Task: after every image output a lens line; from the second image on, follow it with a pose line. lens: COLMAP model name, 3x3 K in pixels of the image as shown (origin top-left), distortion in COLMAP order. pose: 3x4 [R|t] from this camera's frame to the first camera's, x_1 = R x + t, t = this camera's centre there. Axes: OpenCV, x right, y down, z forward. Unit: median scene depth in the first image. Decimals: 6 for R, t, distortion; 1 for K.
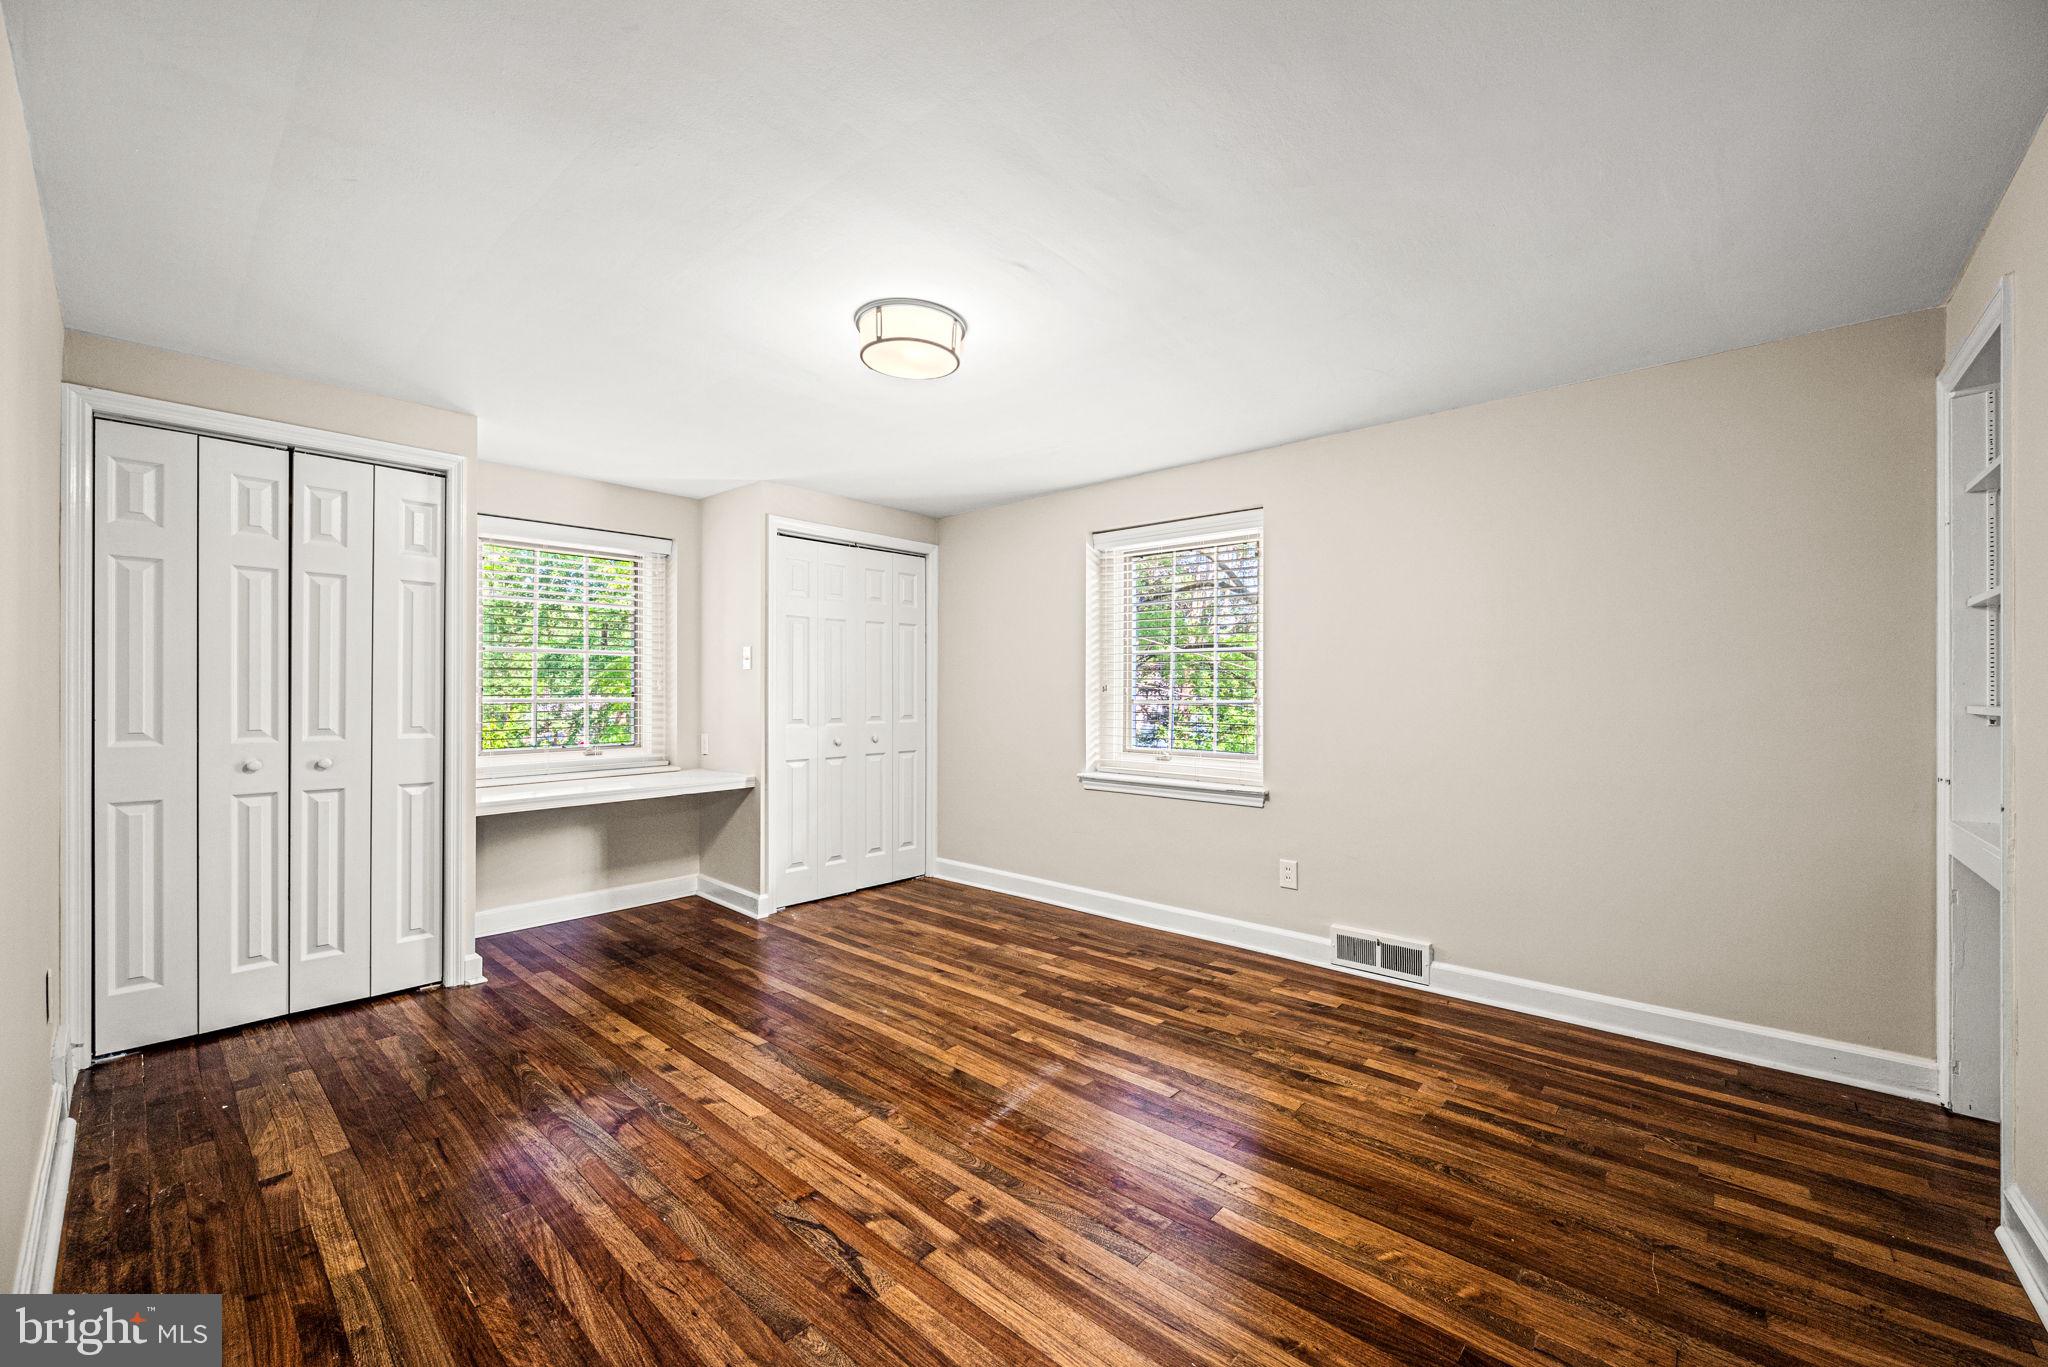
lens RADIAL K [[812.7, 0, 1036.7], [0, 812.7, 682.1], [0, 0, 1]] dist [-0.000590, -0.000029]
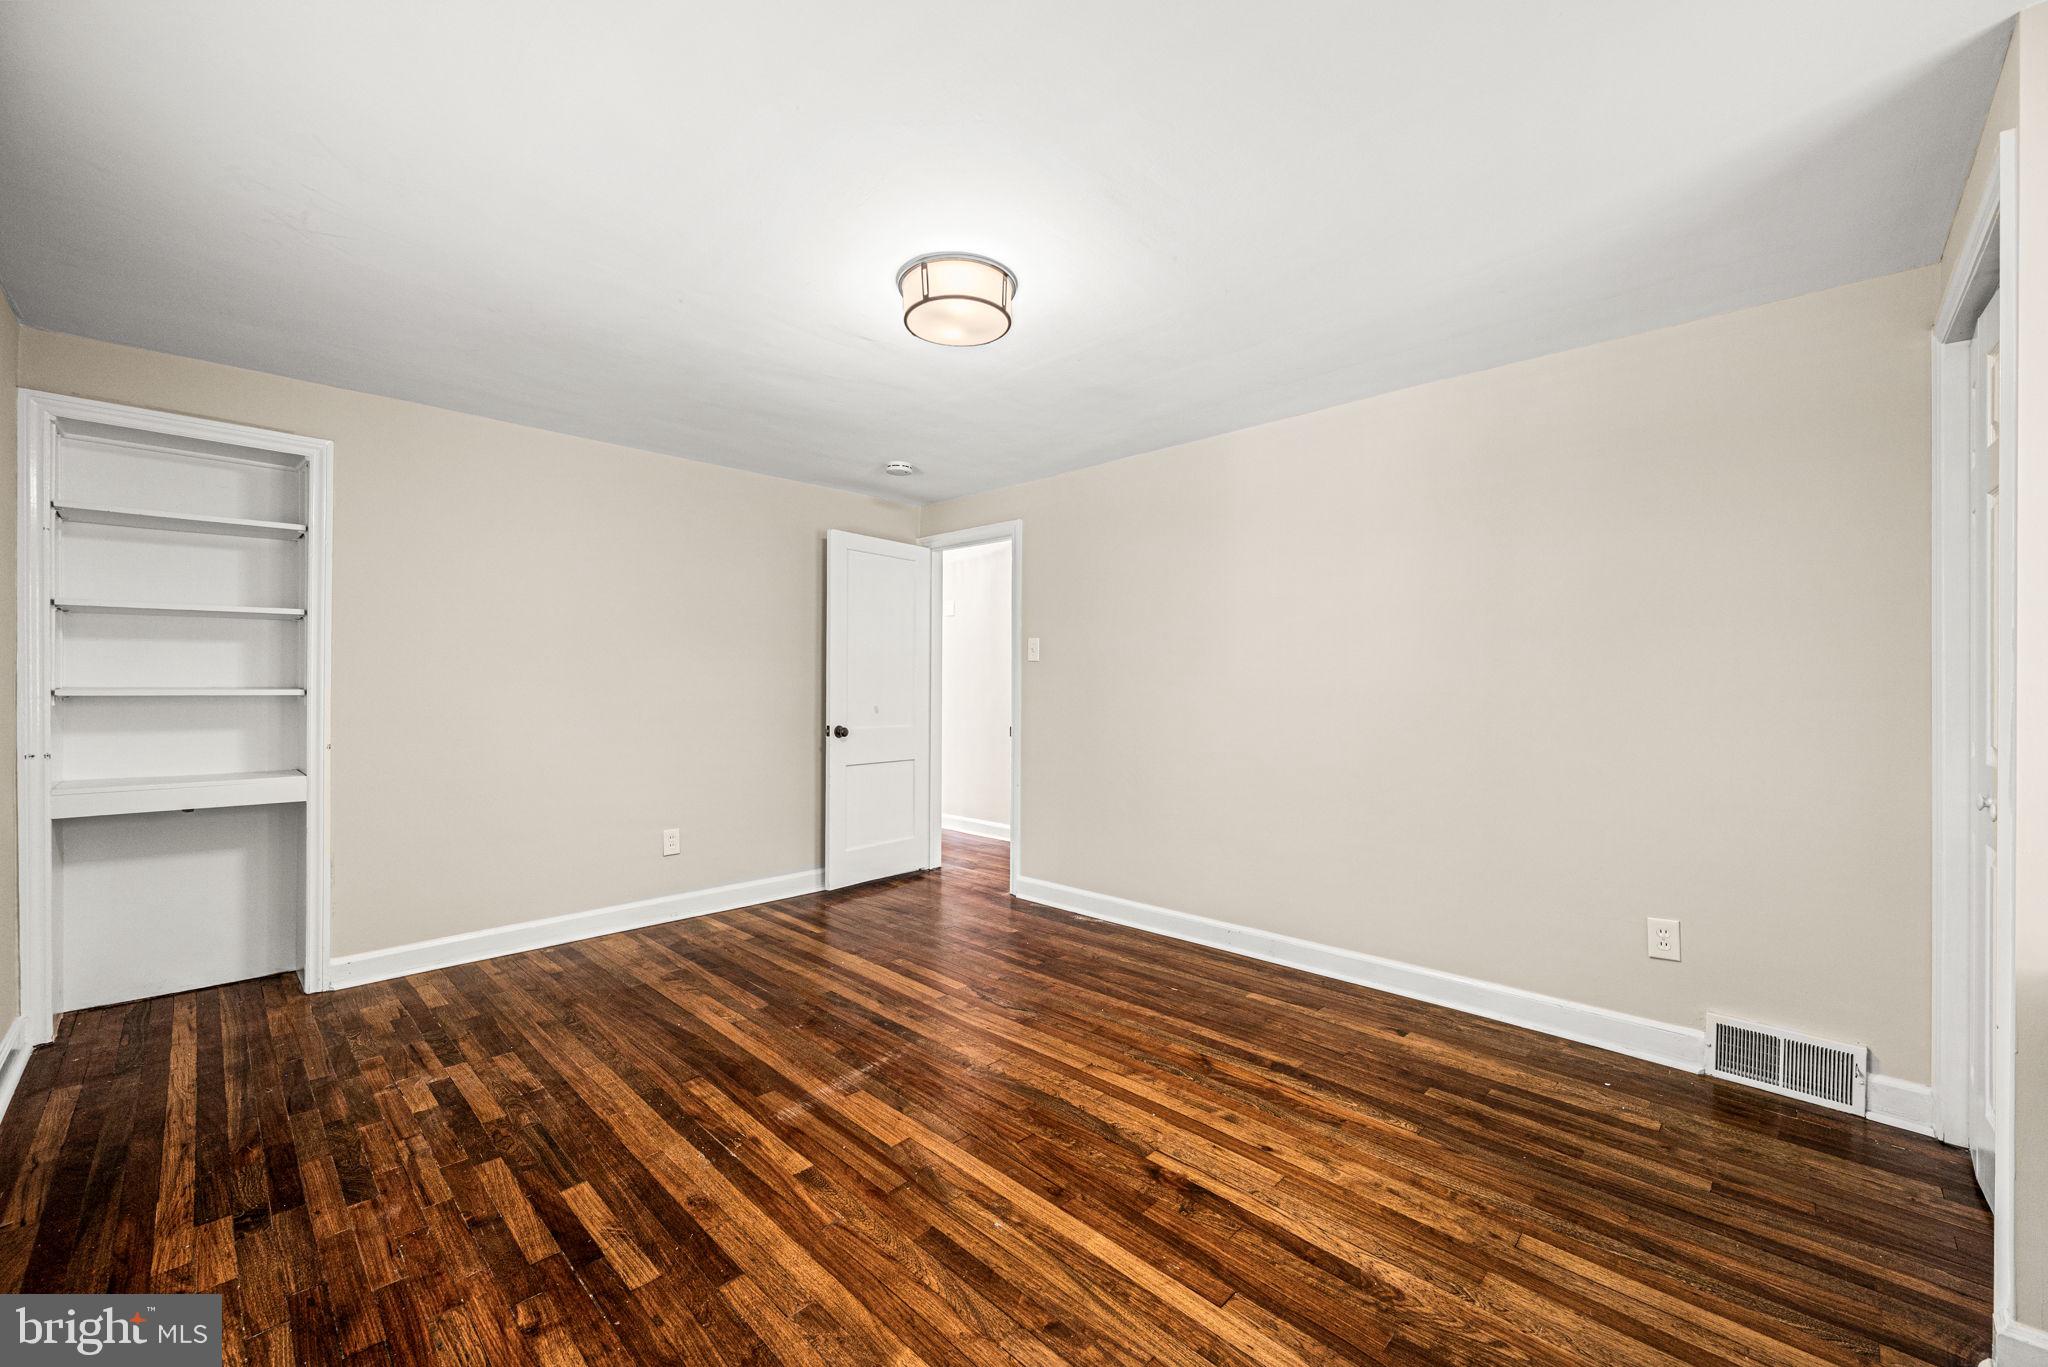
lens RADIAL K [[812.7, 0, 1036.7], [0, 812.7, 682.1], [0, 0, 1]] dist [-0.000590, -0.000029]
pose [[-0.998965, -0.006803, 0.044965, -0.267354], [-0.007873, 0.999689, -0.023655, 0.031290], [-0.044790, -0.023984, -0.998708, 1.789721]]
